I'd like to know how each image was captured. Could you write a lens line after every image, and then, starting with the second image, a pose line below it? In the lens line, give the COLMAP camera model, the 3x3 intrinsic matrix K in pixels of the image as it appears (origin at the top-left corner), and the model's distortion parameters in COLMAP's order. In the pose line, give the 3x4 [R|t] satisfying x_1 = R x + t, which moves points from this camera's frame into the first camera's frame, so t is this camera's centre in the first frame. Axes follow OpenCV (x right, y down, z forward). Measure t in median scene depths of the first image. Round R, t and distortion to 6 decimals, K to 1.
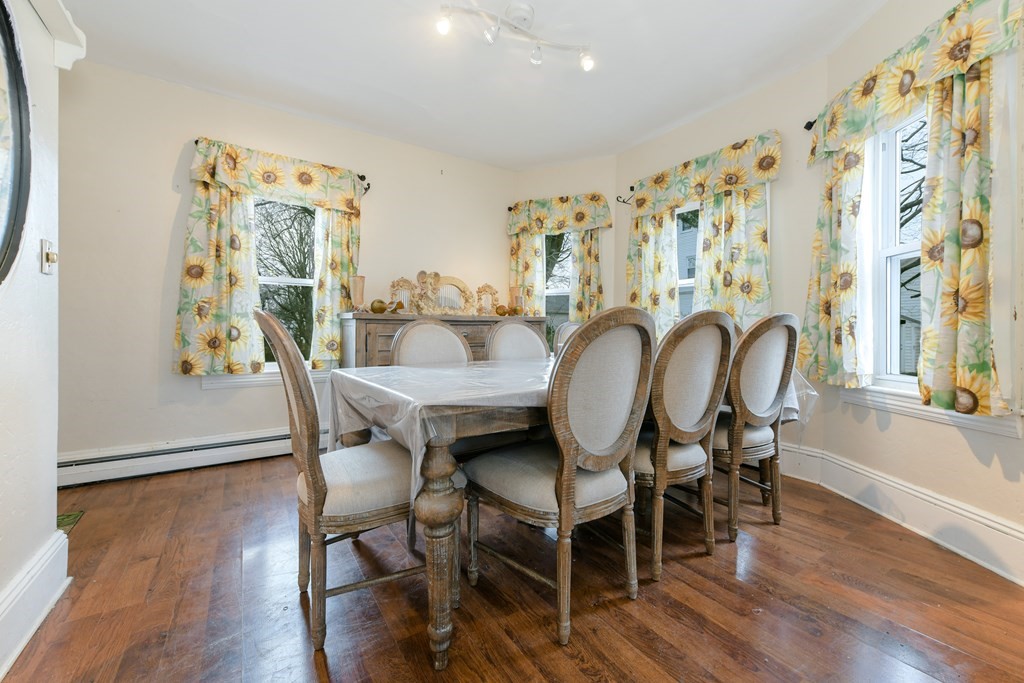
lens RADIAL K [[397.9, 0, 513.0], [0, 397.9, 330.5], [0, 0, 1]] dist [-0.001250, -0.000007]
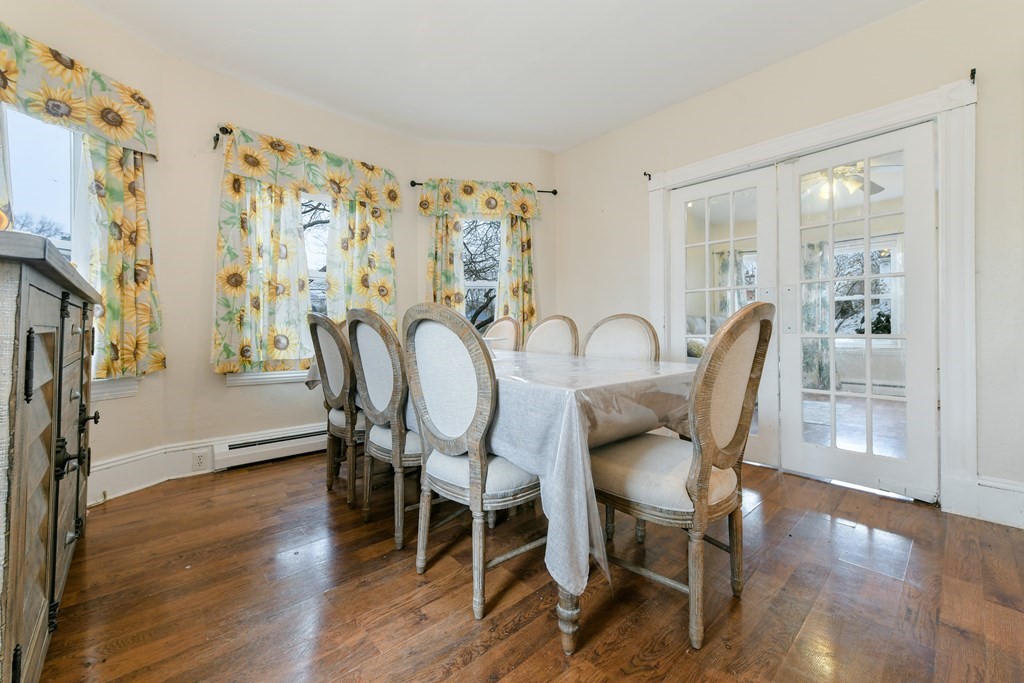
lens RADIAL K [[397.9, 0, 513.0], [0, 397.9, 330.5], [0, 0, 1]] dist [-0.001250, -0.000007]
pose [[-0.152355, -0.018785, 0.988147, -0.617691], [-0.011168, 0.999788, 0.017284, -0.008170], [-0.988263, -0.008403, -0.152533, 0.702802]]
